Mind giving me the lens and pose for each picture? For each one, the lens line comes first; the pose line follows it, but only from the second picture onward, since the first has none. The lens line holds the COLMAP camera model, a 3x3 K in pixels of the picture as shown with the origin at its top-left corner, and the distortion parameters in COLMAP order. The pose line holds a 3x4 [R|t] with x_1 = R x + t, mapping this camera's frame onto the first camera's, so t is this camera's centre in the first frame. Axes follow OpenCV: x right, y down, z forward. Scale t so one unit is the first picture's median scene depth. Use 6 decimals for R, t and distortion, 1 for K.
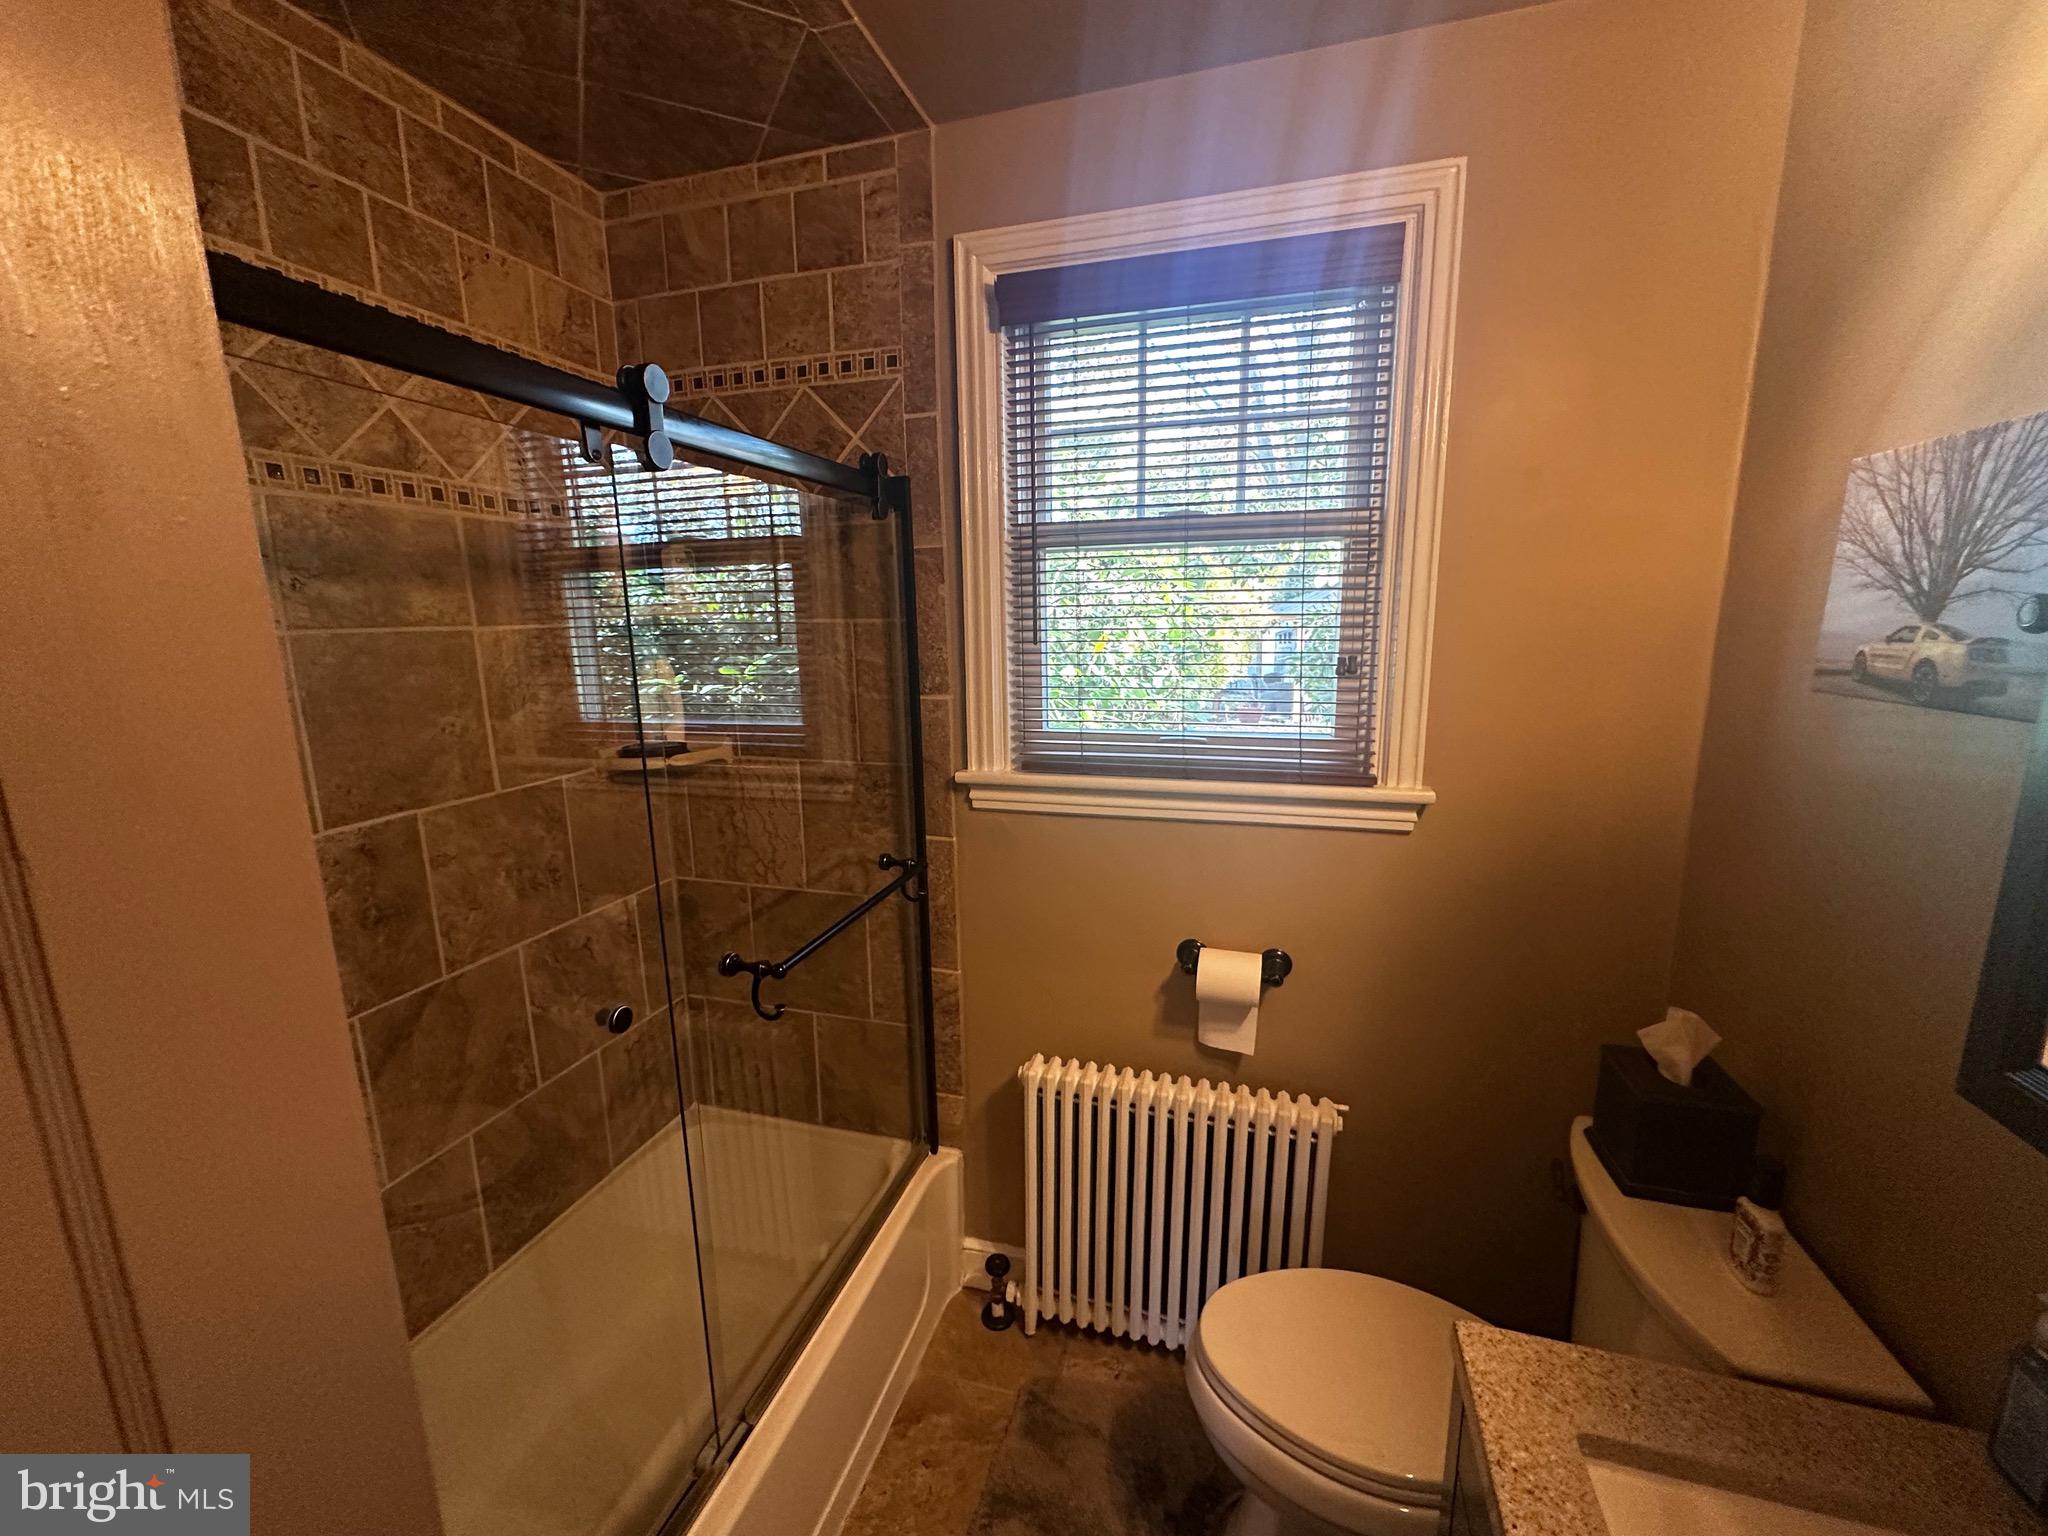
lens RADIAL K [[827.5, 0, 1022.0], [0, 827.5, 771.3], [0, 0, 1]] dist [-0.001611, 0.000931]
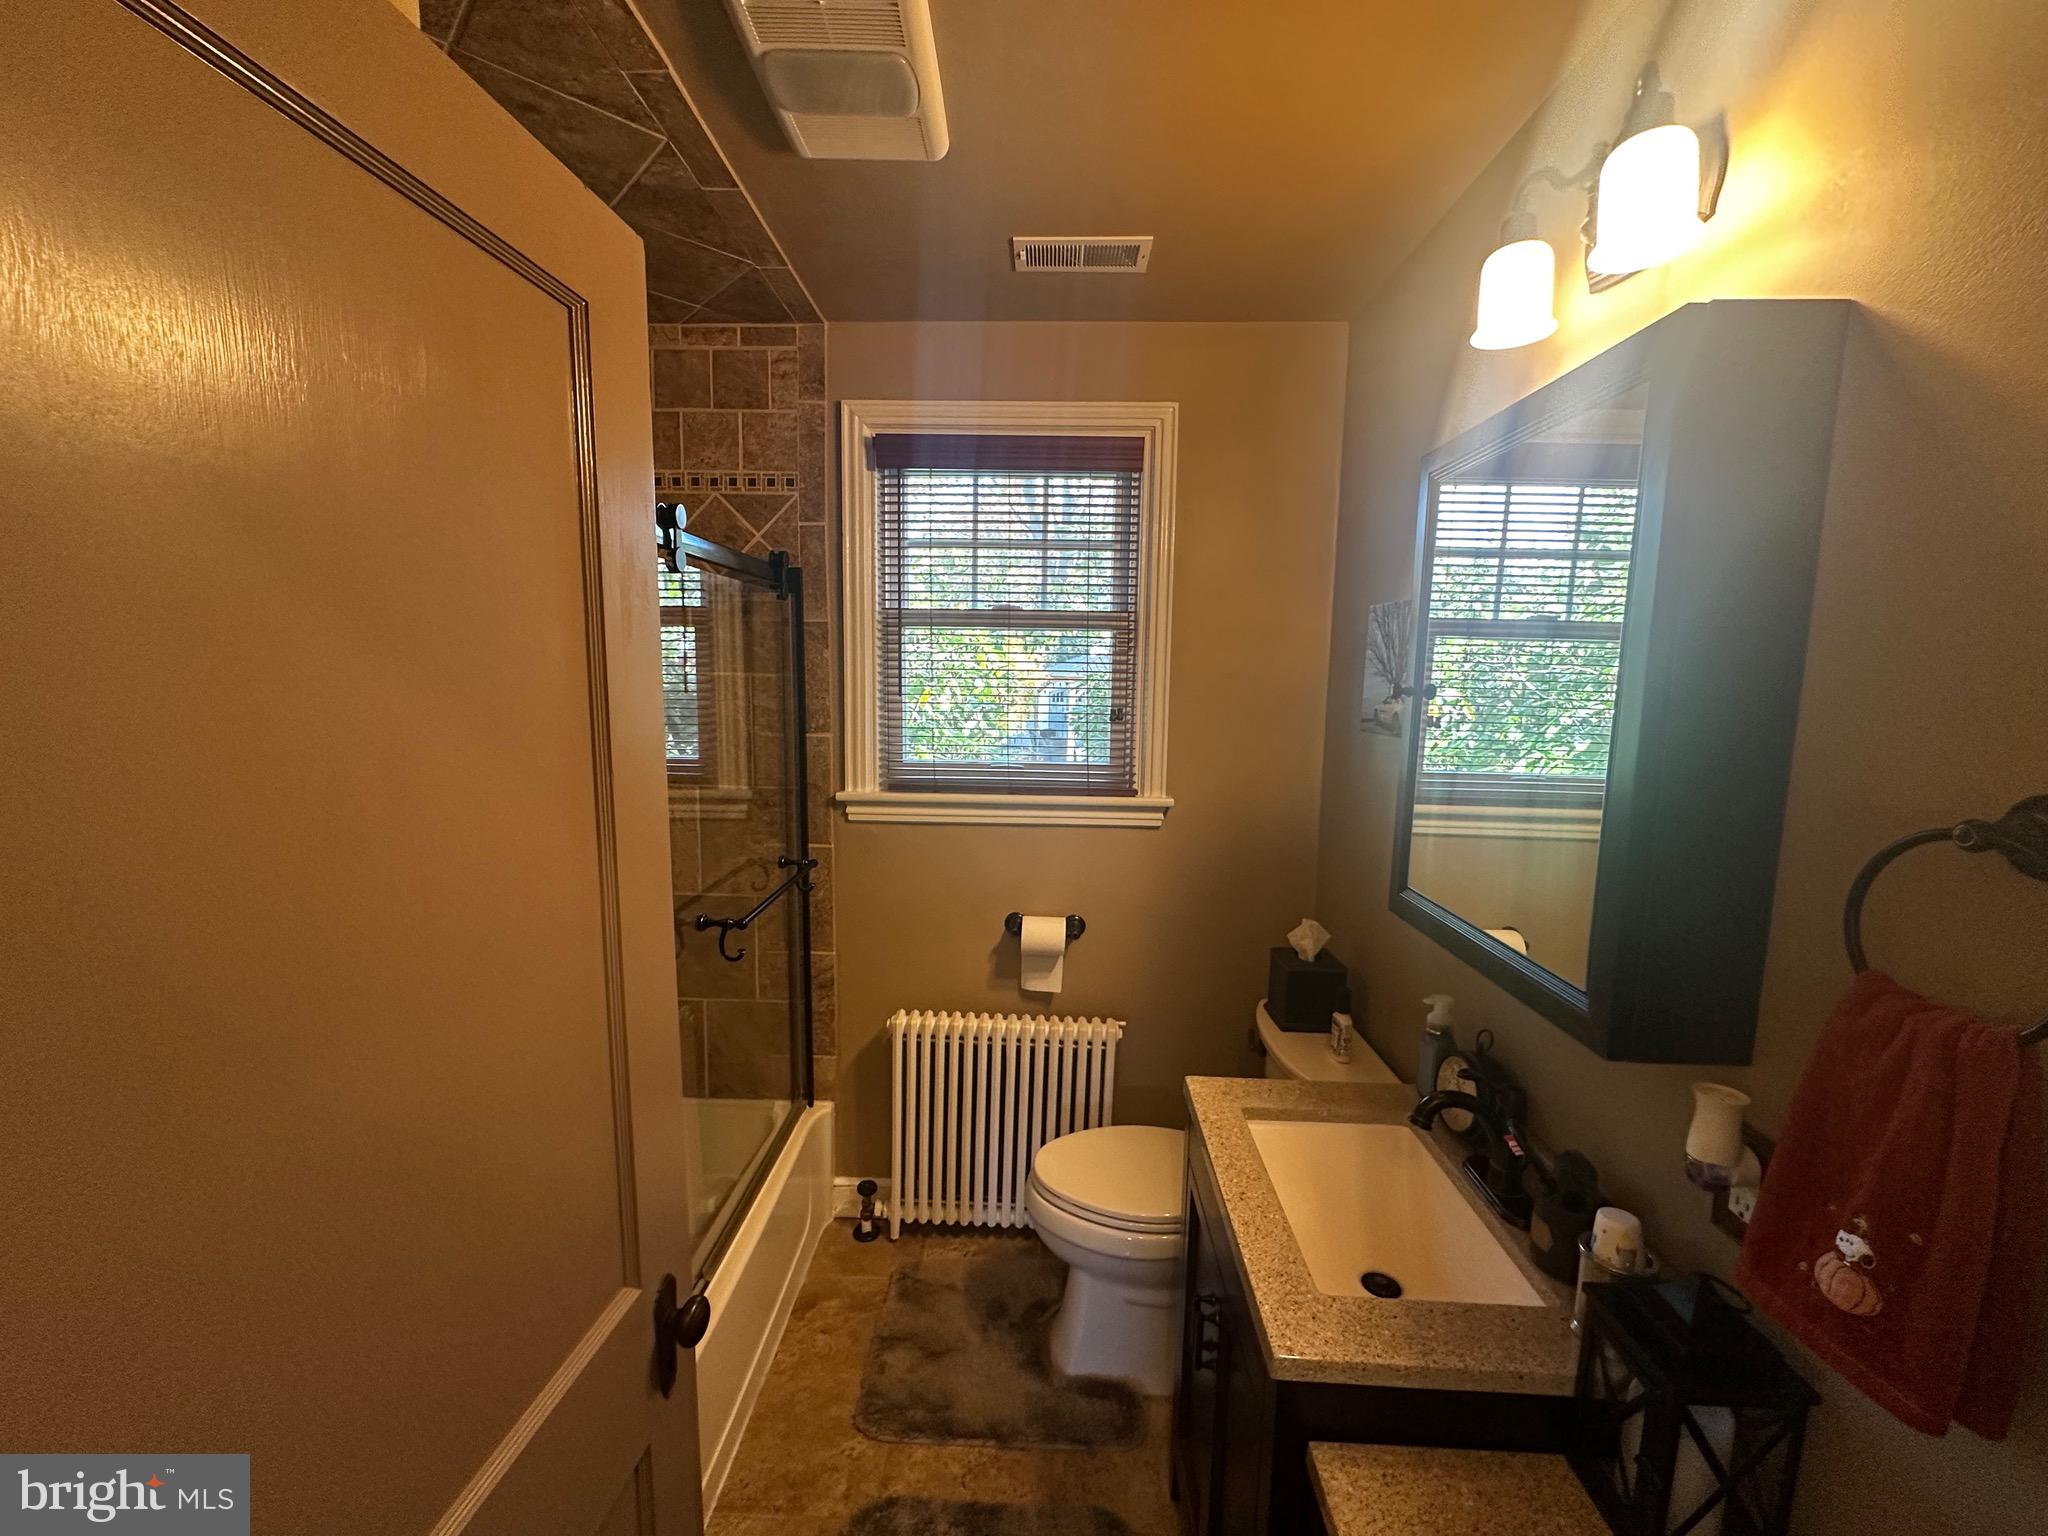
lens RADIAL K [[827.5, 0, 1022.0], [0, 827.5, 771.3], [0, 0, 1]] dist [-0.001611, 0.000931]
pose [[0.965495, -0.001060, 0.260418, -0.140387], [0.018721, 0.997687, -0.065347, 0.059730], [-0.259746, 0.067968, 0.963282, -0.336929]]
